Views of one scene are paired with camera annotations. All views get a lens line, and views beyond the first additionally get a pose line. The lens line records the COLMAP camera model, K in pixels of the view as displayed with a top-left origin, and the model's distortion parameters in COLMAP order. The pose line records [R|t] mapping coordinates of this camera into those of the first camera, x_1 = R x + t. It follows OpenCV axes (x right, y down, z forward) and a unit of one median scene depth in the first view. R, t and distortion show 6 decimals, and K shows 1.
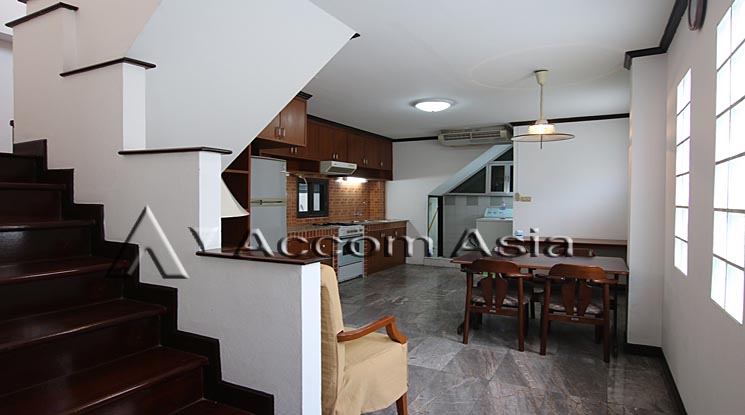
lens RADIAL K [[437.4, 0, 372.1], [0, 437.4, 208.3], [0, 0, 1]] dist [0.000778, 0.000022]
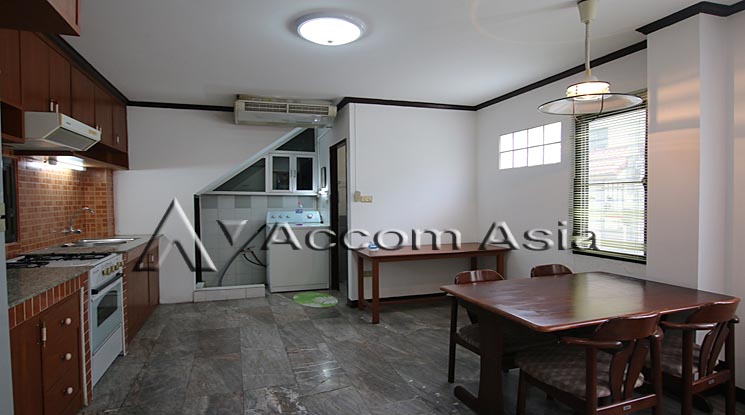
lens RADIAL K [[422.3, 0, 372.9], [0, 422.3, 205.4], [0, 0, 1]] dist [-0.007237, -0.000808]
pose [[0.694875, -0.017838, 0.718909, -0.136884], [0.020971, 0.999770, 0.004537, -0.010661], [-0.718825, 0.011923, 0.695089, 0.369200]]
